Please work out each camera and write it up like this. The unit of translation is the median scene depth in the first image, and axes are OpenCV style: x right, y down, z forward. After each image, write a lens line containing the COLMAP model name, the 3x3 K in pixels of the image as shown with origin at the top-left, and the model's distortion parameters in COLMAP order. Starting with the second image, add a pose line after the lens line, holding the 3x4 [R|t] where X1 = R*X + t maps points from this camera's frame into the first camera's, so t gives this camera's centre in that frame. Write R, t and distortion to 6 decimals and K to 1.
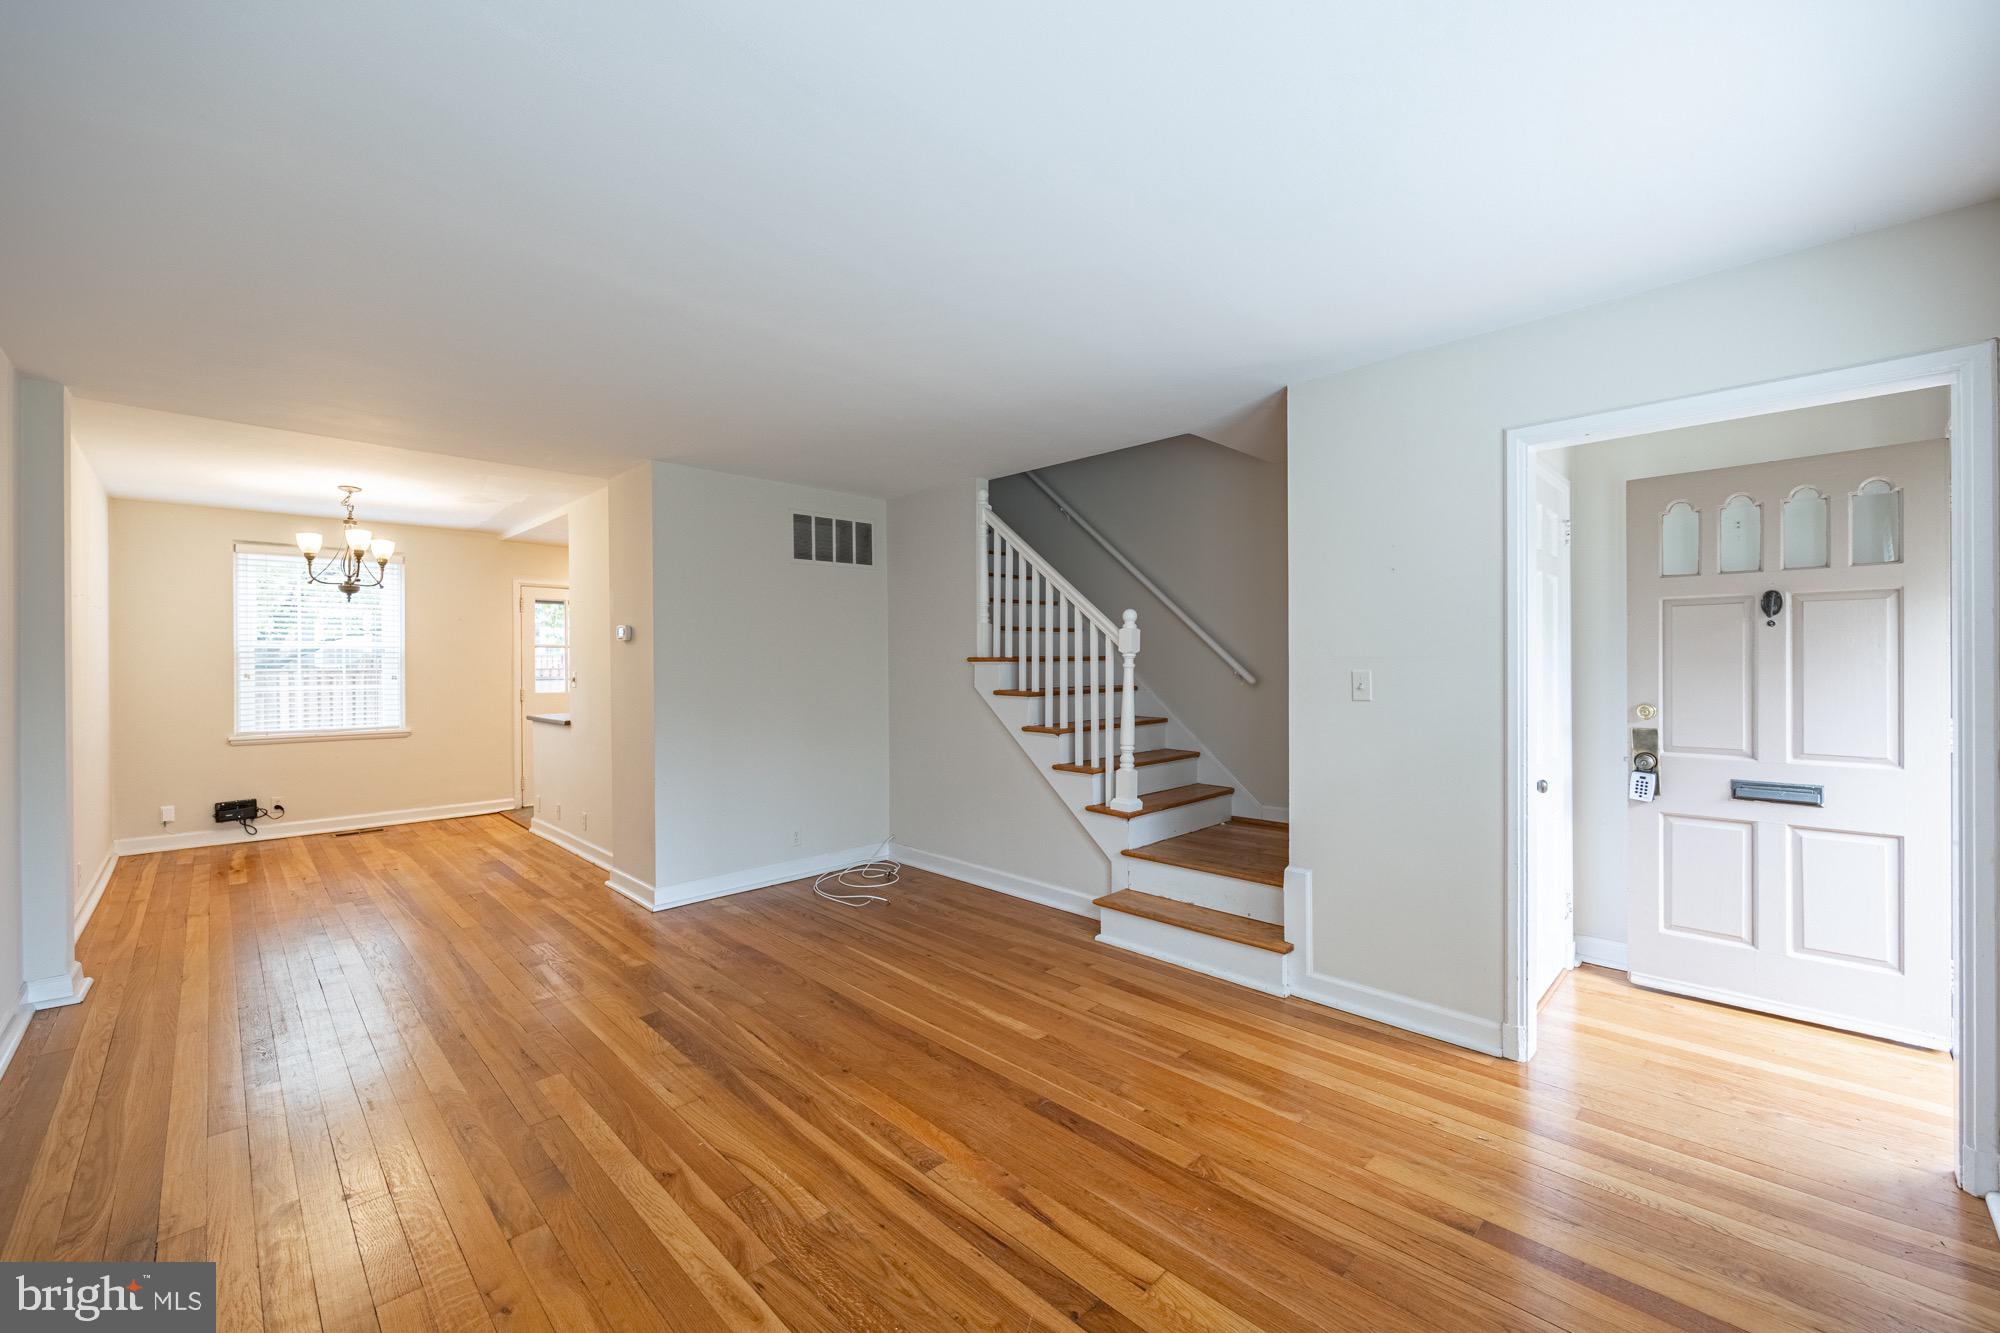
lens RADIAL K [[799.4, 0, 996.0], [0, 799.4, 667.7], [0, 0, 1]] dist [-0.002837, -0.000265]
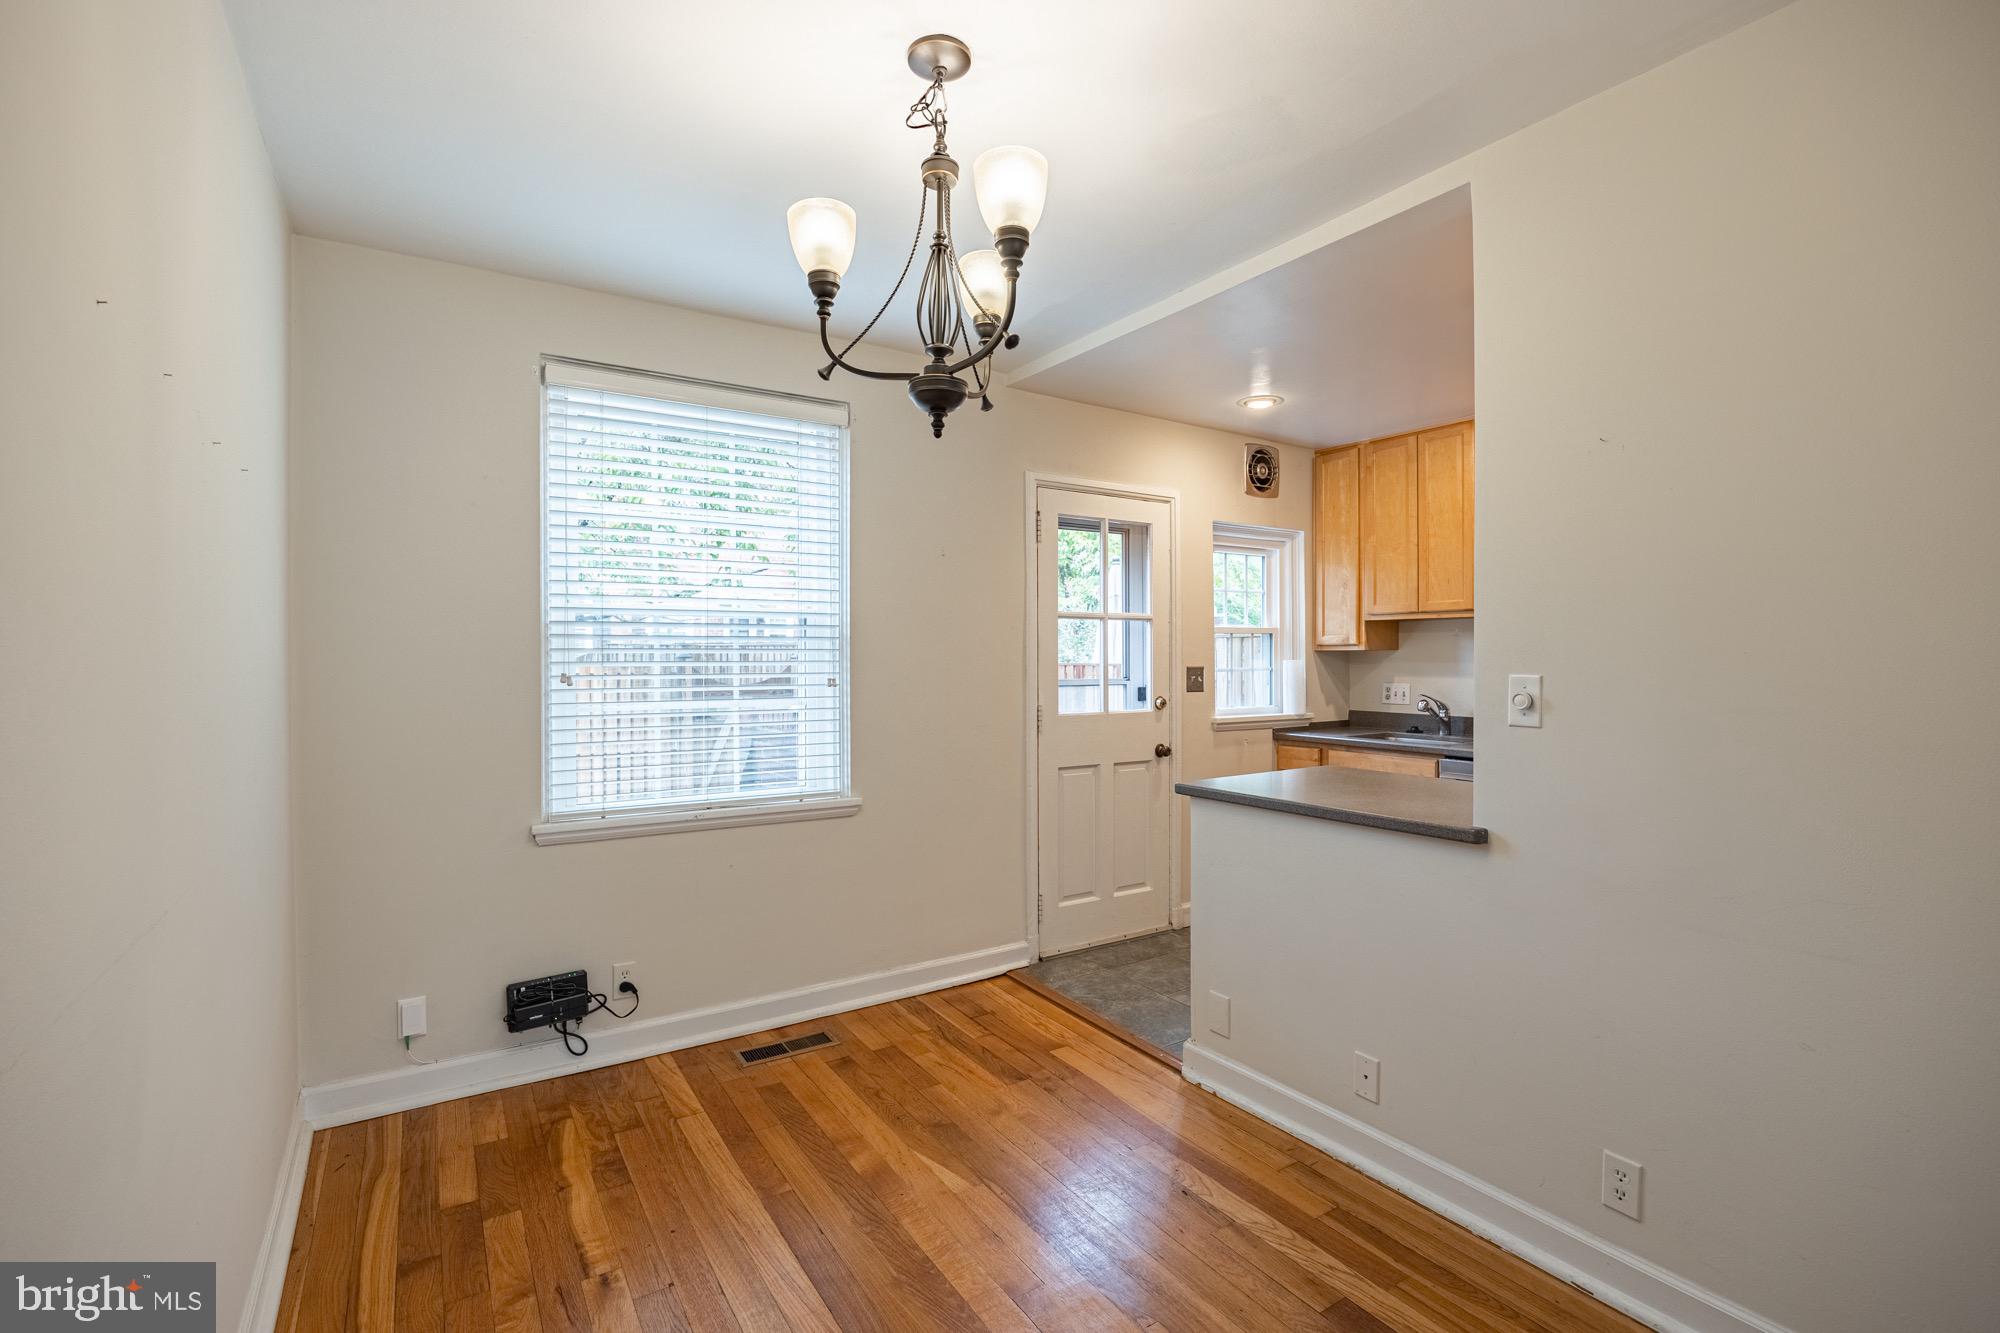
lens RADIAL K [[890.1, 0, 997.5], [0, 890.1, 666.8], [0, 0, 1]] dist [-0.020530, 0.000252]
pose [[0.979510, 0.003797, -0.201360, -0.824943], [-0.002484, 0.999974, 0.006776, -0.000139], [0.201380, -0.006137, 0.979494, 0.779306]]
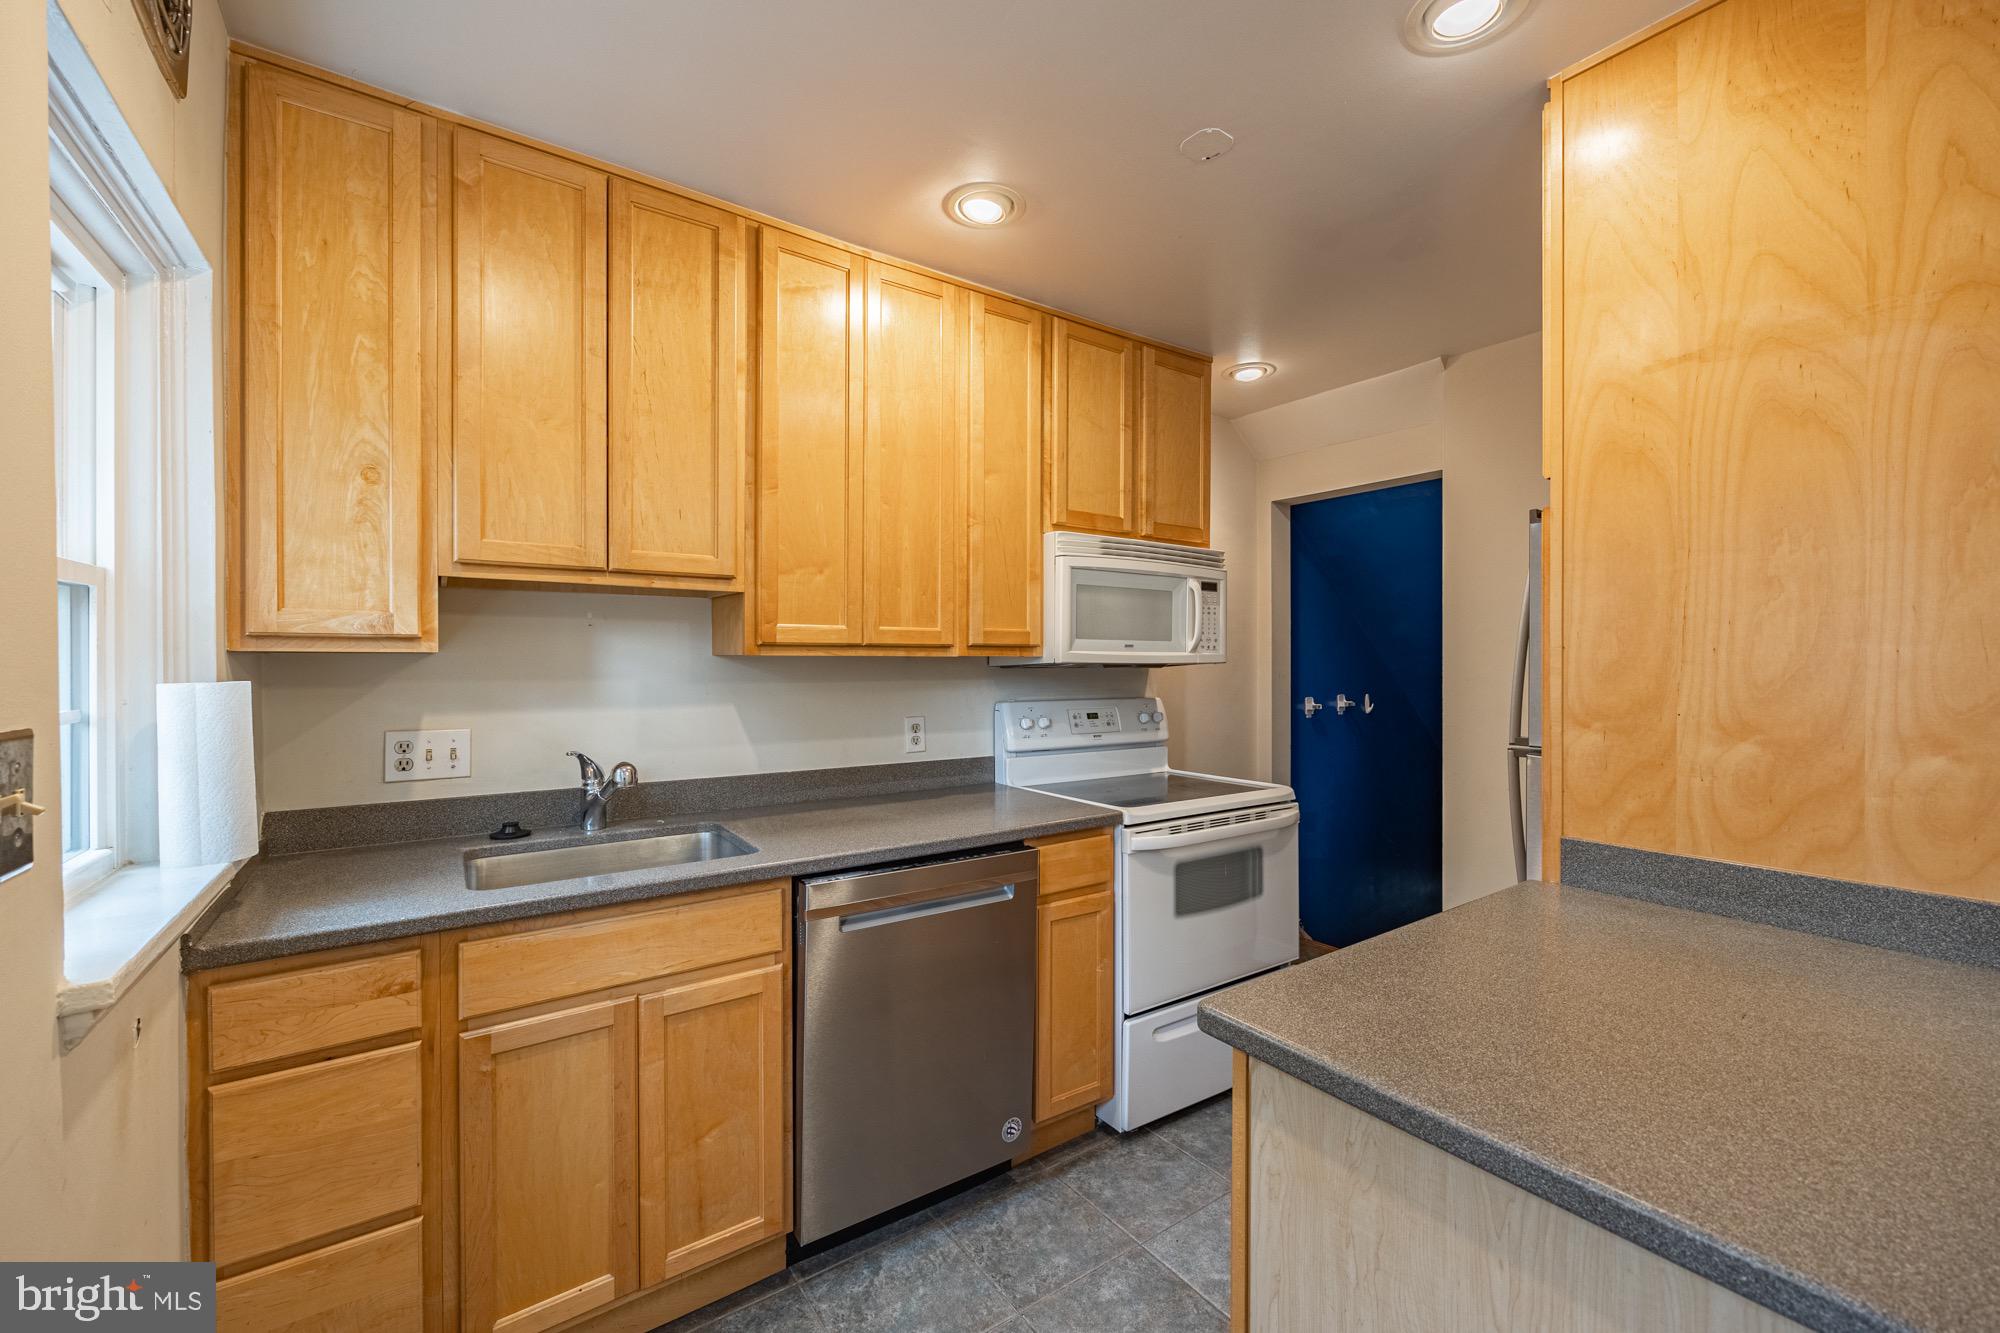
lens RADIAL K [[799.4, 0, 1003.6], [0, 799.4, 665.1], [0, 0, 1]] dist [-0.002837, -0.000265]
pose [[0.159496, 0.000249, 0.987199, -0.925799], [0.003835, 0.999992, -0.000872, -0.006335], [-0.987191, 0.003925, 0.159494, 1.545181]]
